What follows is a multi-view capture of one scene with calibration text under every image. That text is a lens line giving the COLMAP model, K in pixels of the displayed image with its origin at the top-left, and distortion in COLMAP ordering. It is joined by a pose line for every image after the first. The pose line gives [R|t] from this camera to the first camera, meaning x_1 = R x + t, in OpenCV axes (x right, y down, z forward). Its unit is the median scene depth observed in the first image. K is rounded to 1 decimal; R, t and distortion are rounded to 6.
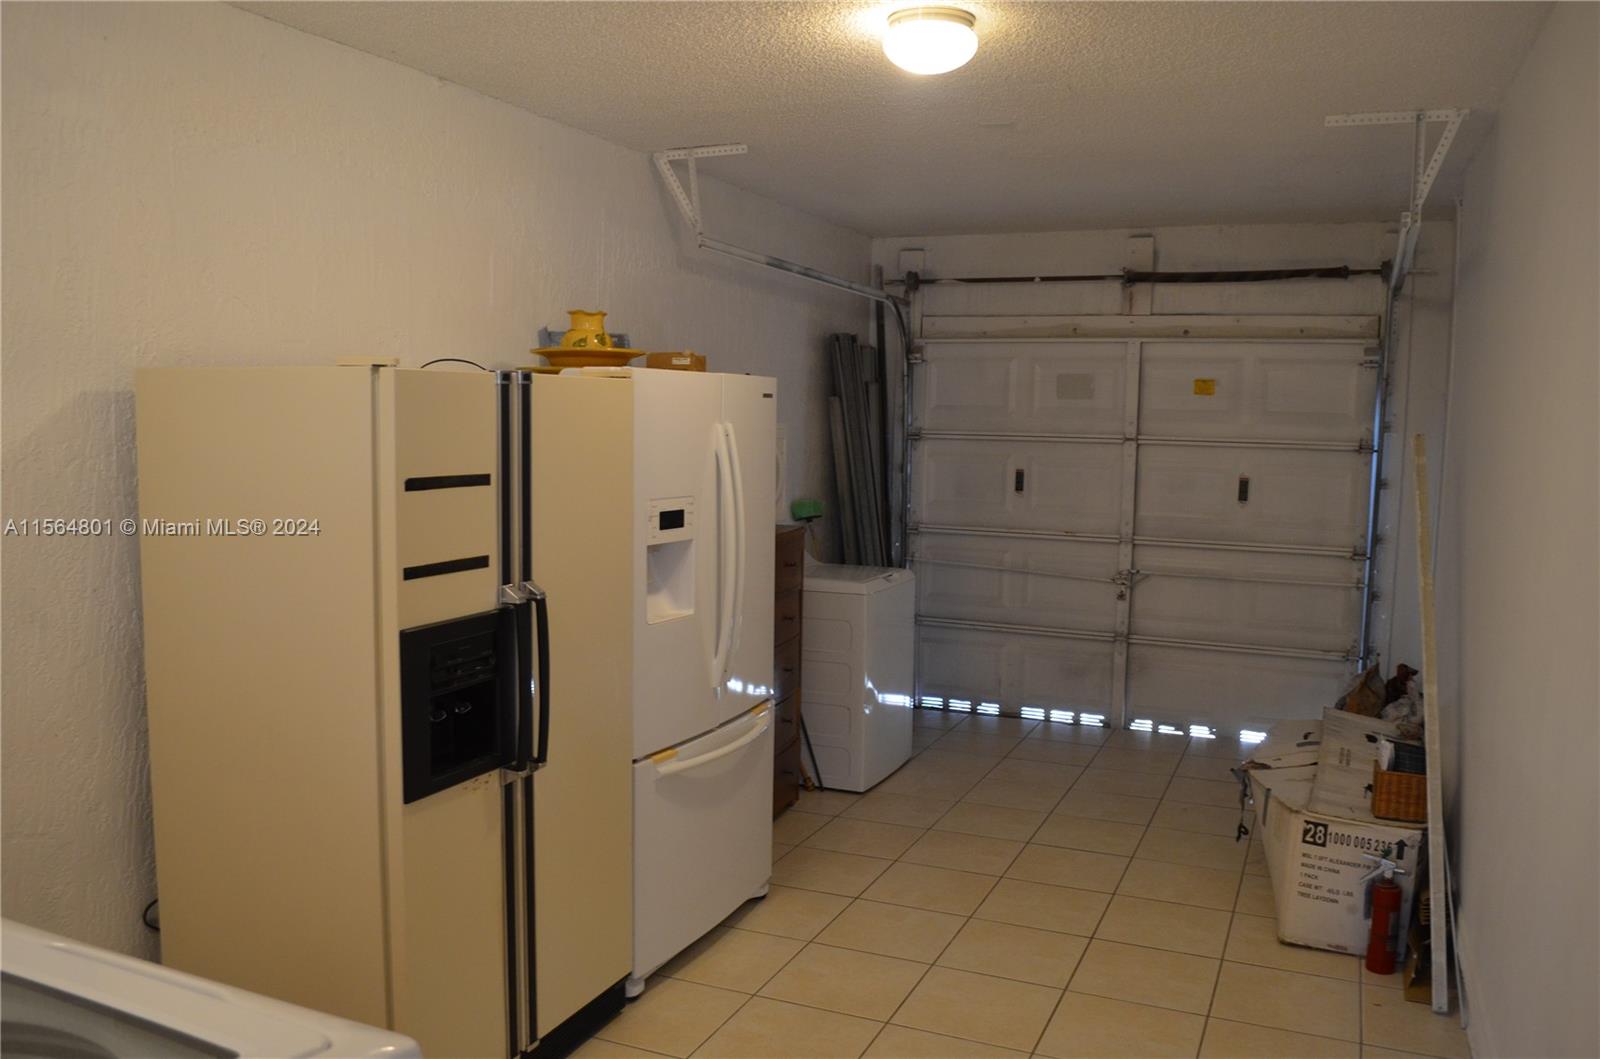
lens RADIAL K [[1254.0, 0, 799.5], [0, 1254.0, 532.7], [0, 0, 1]] dist [-0.078051, 0.007595]
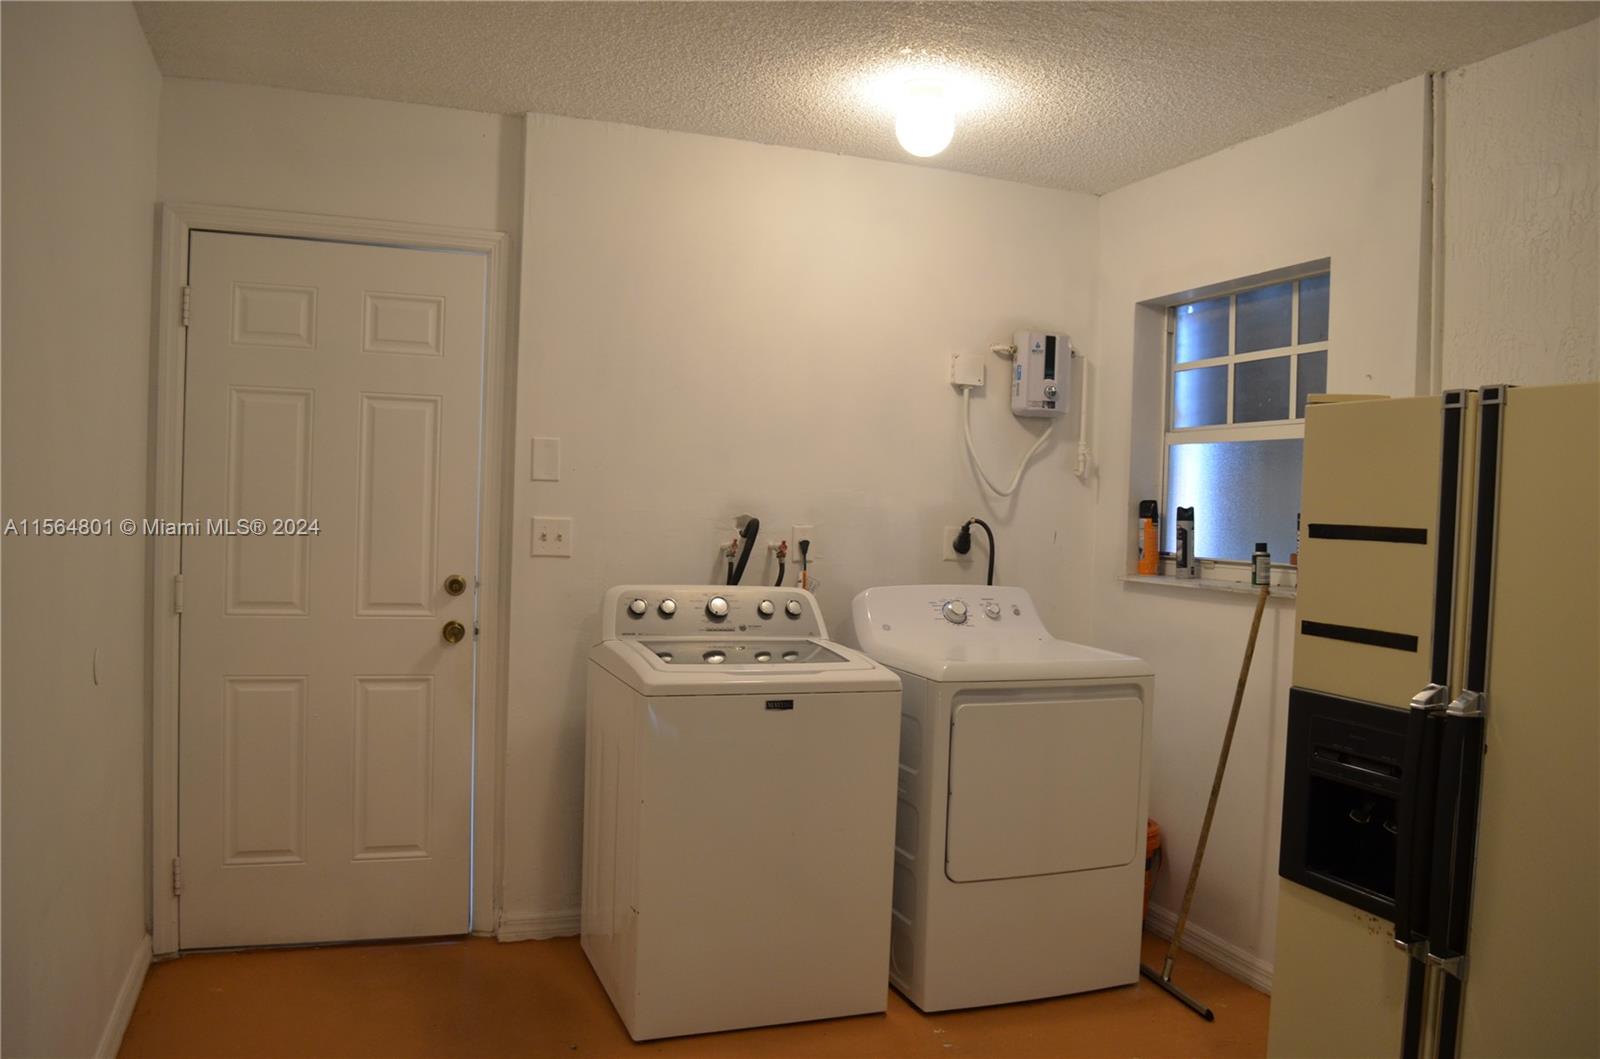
lens RADIAL K [[1254.0, 0, 803.0], [0, 1254.0, 534.4], [0, 0, 1]] dist [-0.078051, 0.007595]
pose [[-0.719861, -0.033016, -0.693332, 0.536038], [-0.120508, 0.989644, 0.077992, -0.056241], [0.683577, 0.139696, -0.716385, 1.272443]]
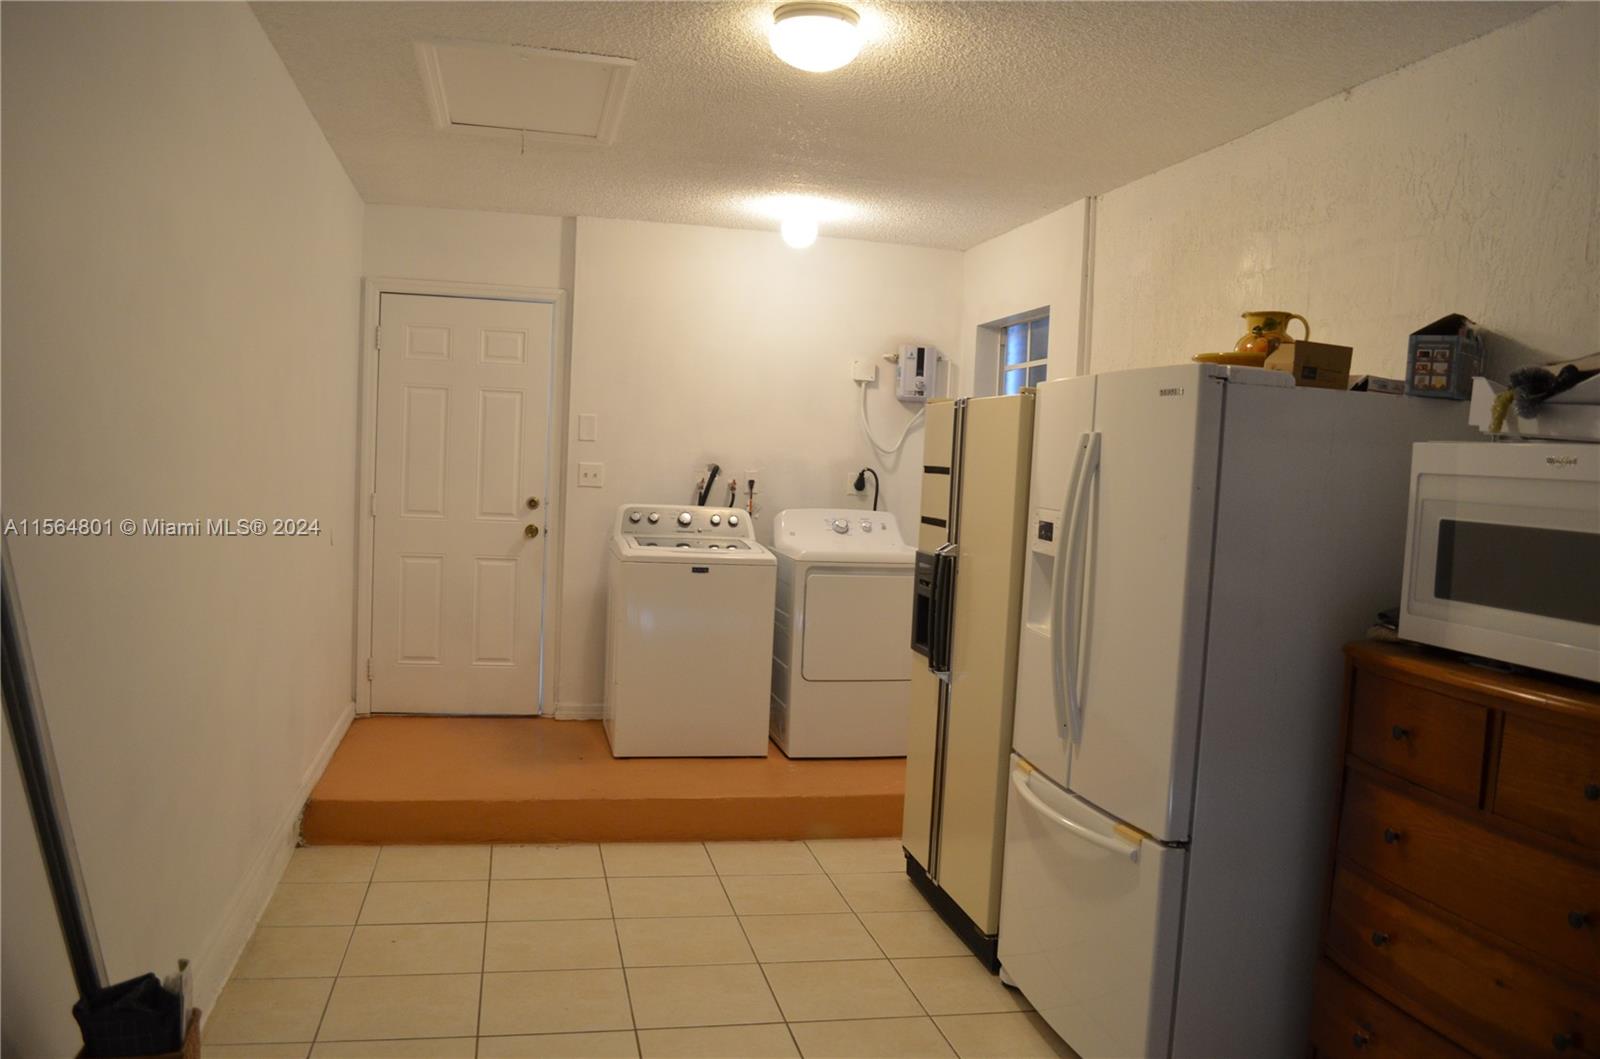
lens RADIAL K [[1254.0, 0, 797.3], [0, 1254.0, 527.0], [0, 0, 1]] dist [-0.078051, 0.007595]
pose [[-0.806703, -0.029394, -0.590226, 0.814380], [-0.123281, 0.985159, 0.119434, -0.136660], [0.577955, 0.169111, -0.798354, 2.140438]]
